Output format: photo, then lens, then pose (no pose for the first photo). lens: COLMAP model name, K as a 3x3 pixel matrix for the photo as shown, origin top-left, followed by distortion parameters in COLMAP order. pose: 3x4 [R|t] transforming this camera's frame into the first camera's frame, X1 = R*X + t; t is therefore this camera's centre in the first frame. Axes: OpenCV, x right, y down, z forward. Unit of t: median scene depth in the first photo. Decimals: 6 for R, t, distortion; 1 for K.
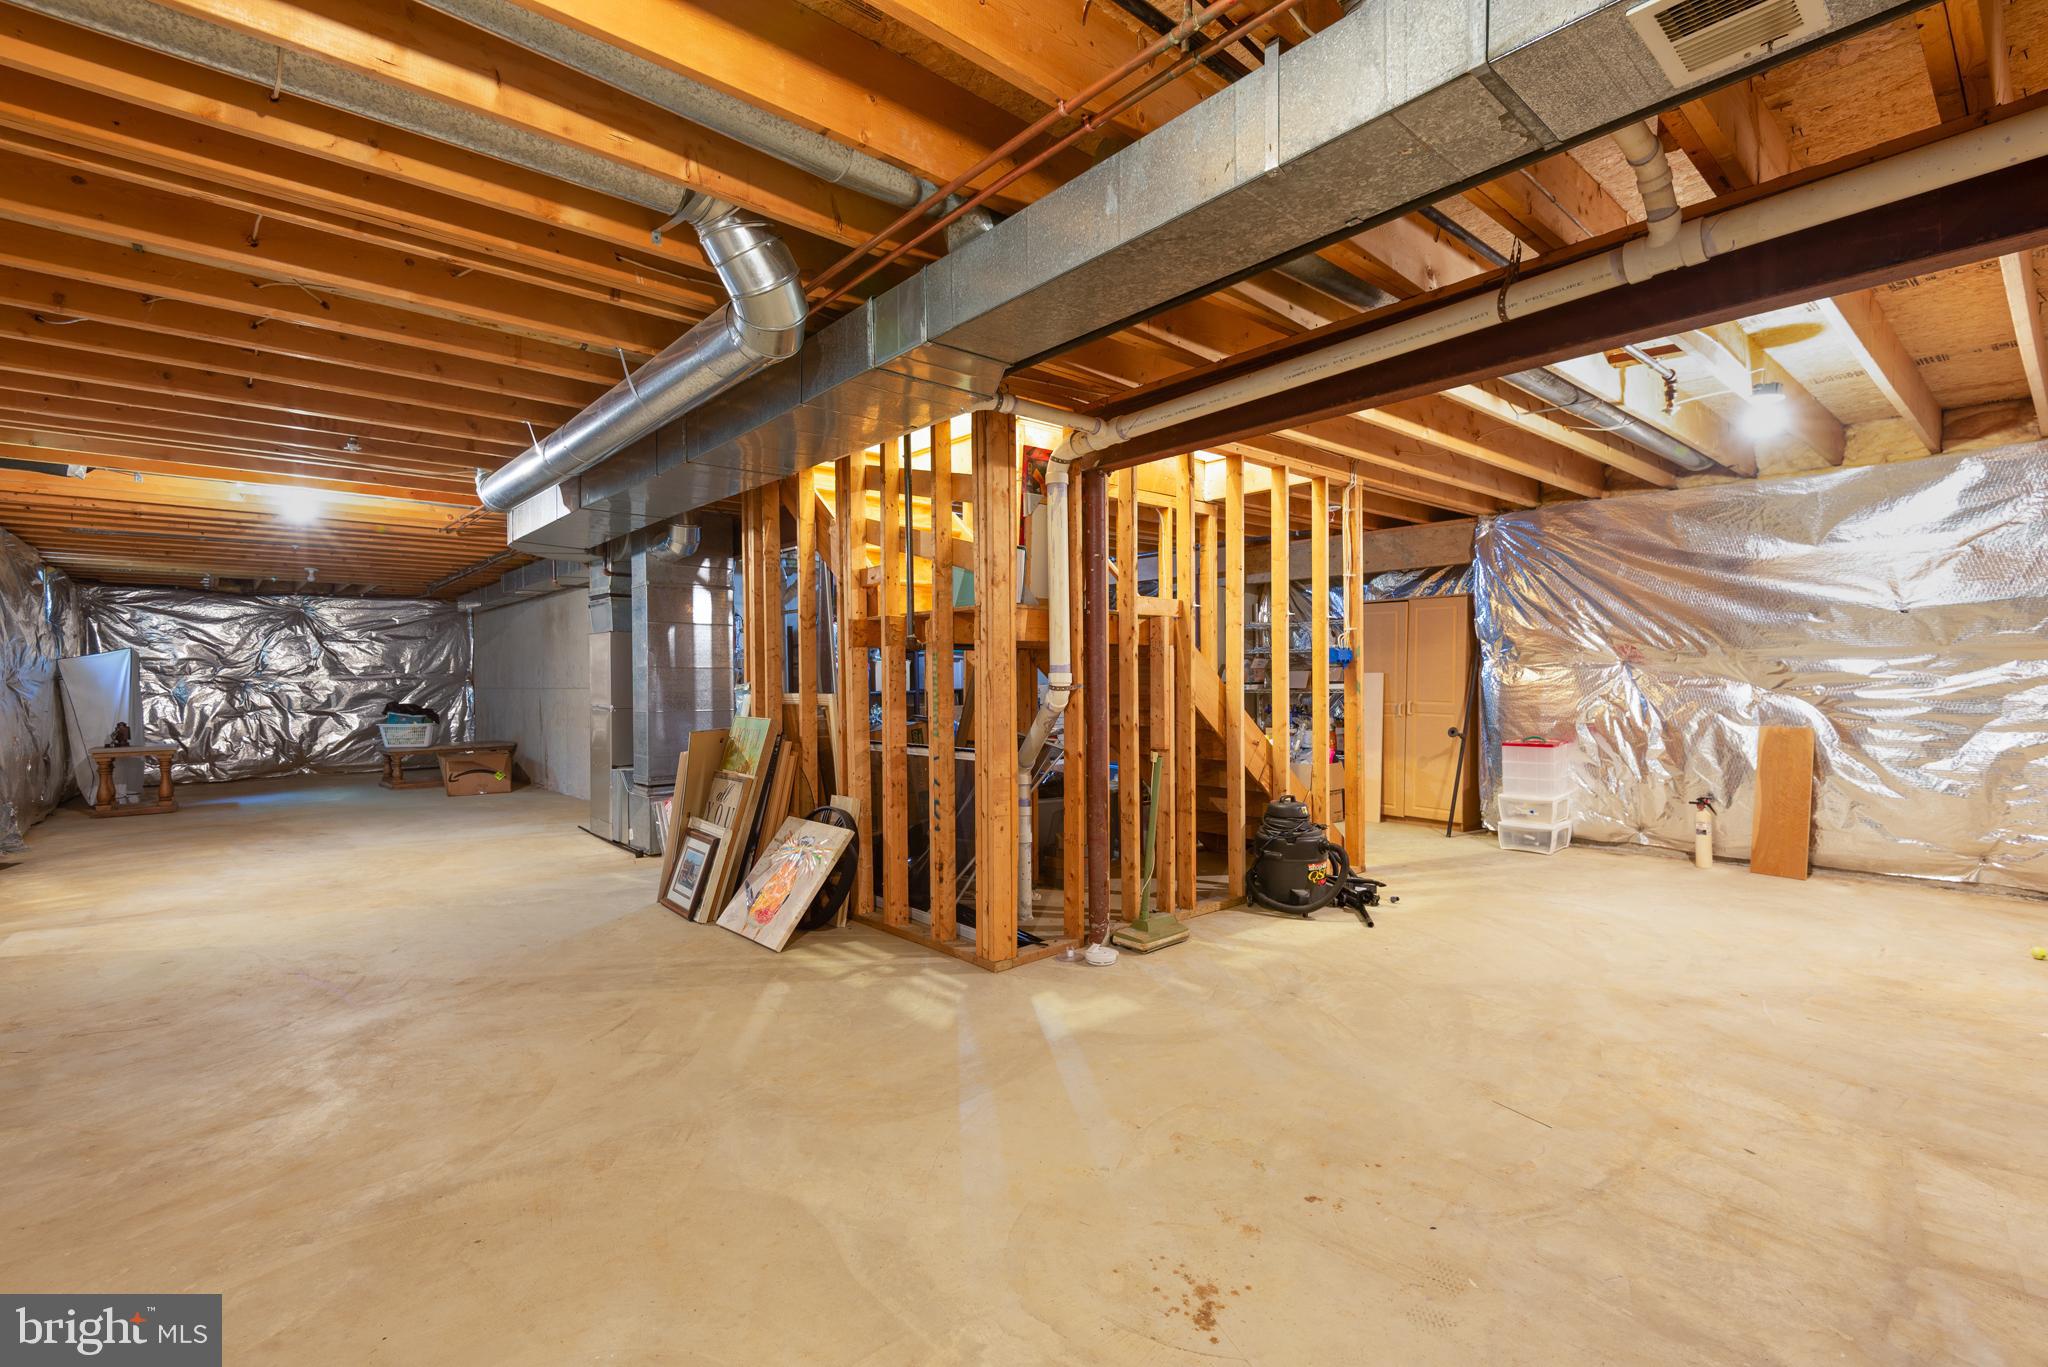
lens RADIAL K [[927.1, 0, 1043.3], [0, 927.1, 686.6], [0, 0, 1]] dist [0.020528, -0.007998]
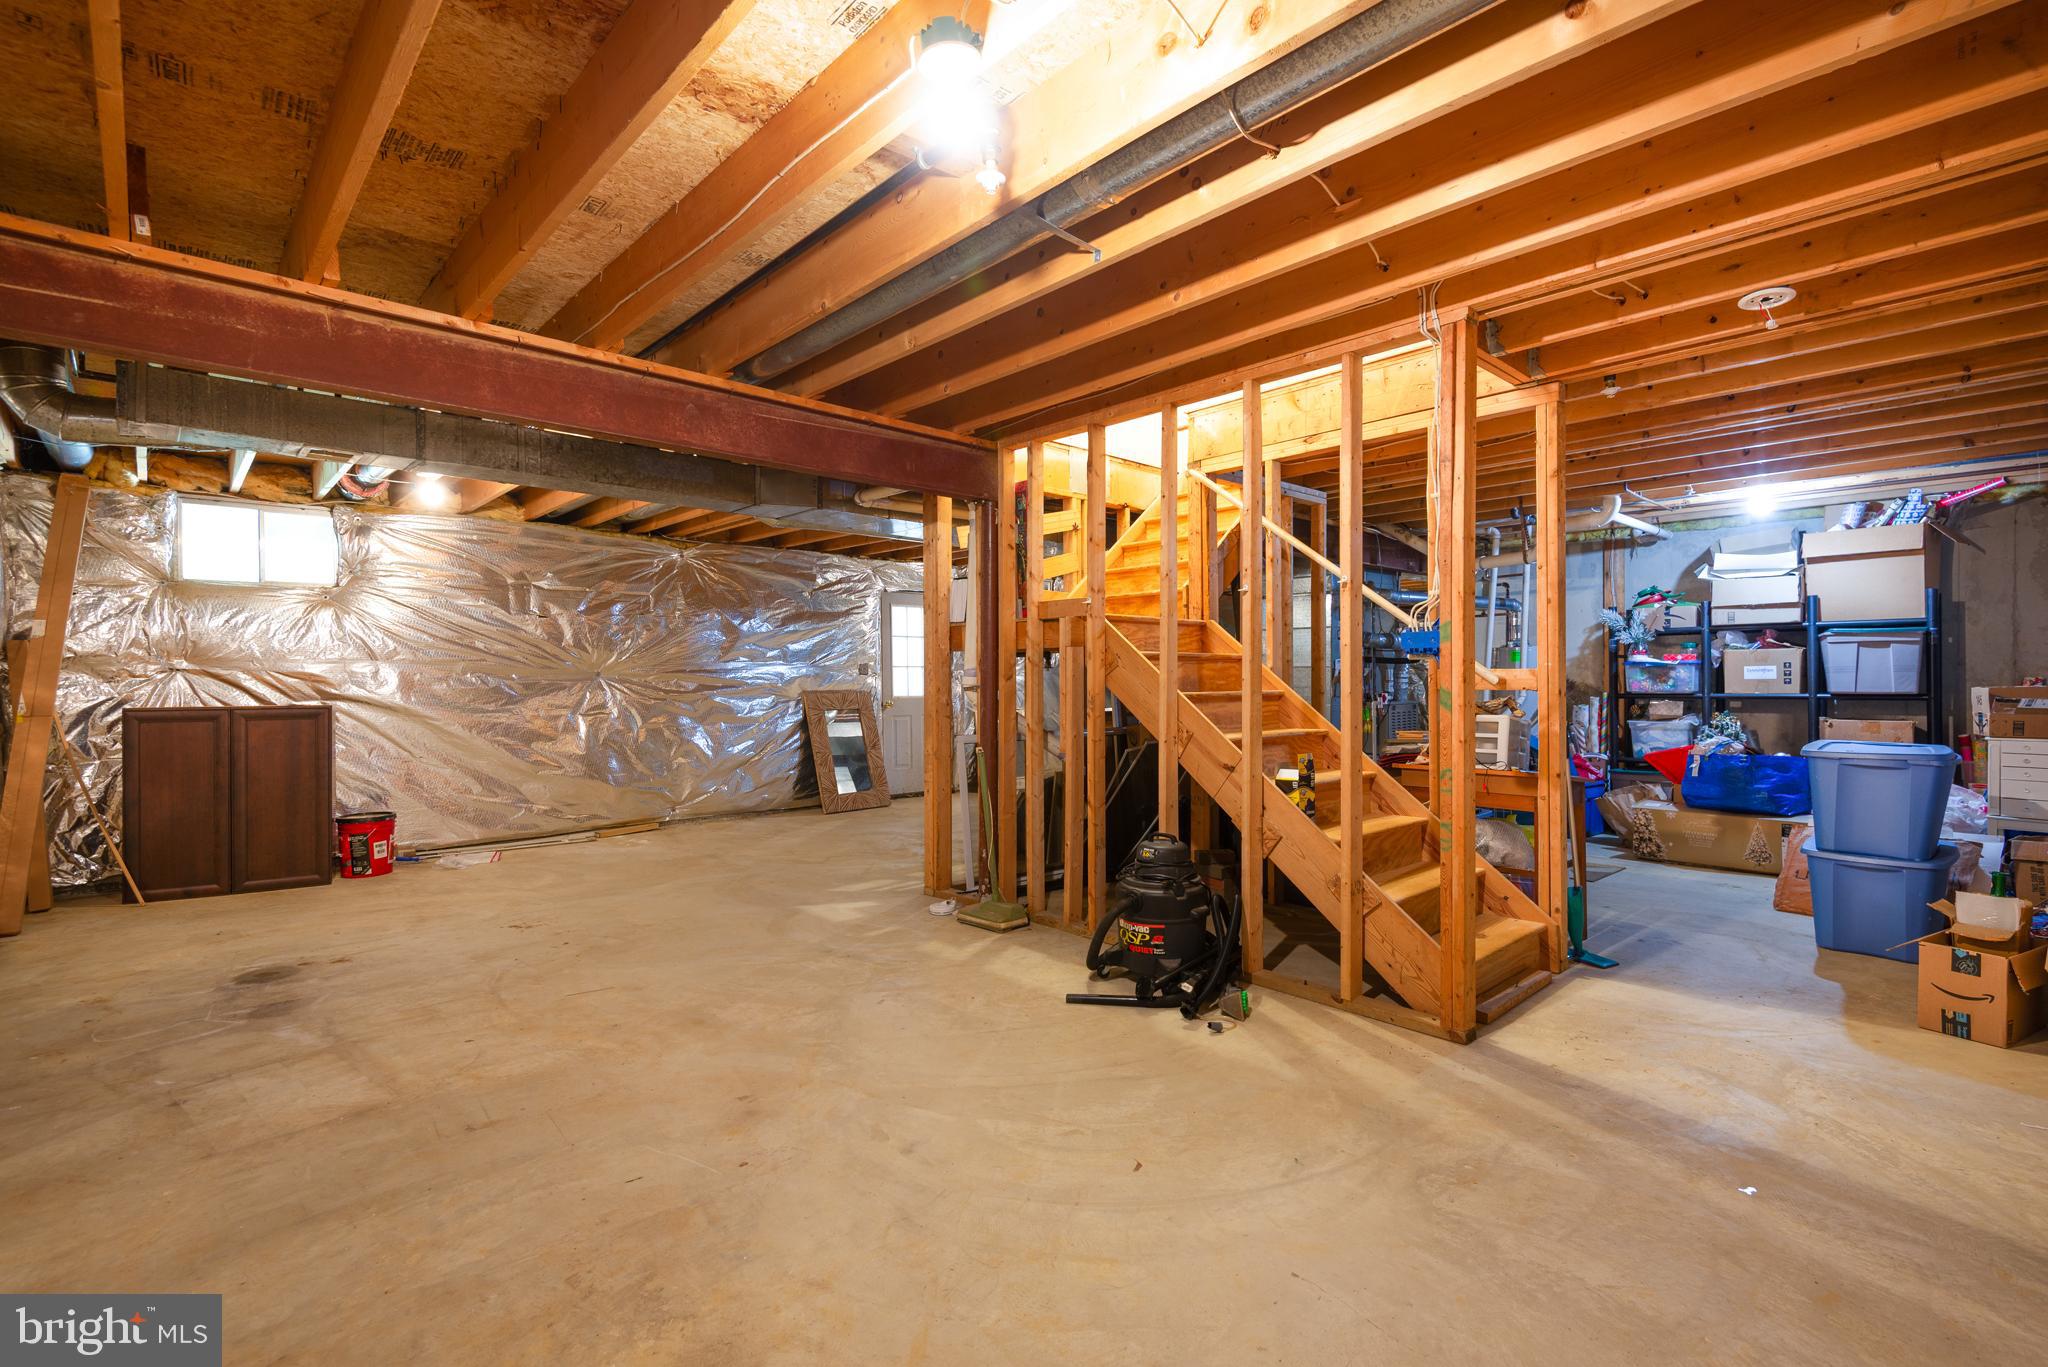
lens RADIAL K [[927.1, 0, 1036.7], [0, 927.1, 683.7], [0, 0, 1]] dist [0.020528, -0.007998]
pose [[0.029263, 0.006614, -0.999550, 1.731398], [-0.000126, 0.999978, 0.006613, -0.023433], [0.999572, -0.000067, 0.029263, 1.451185]]
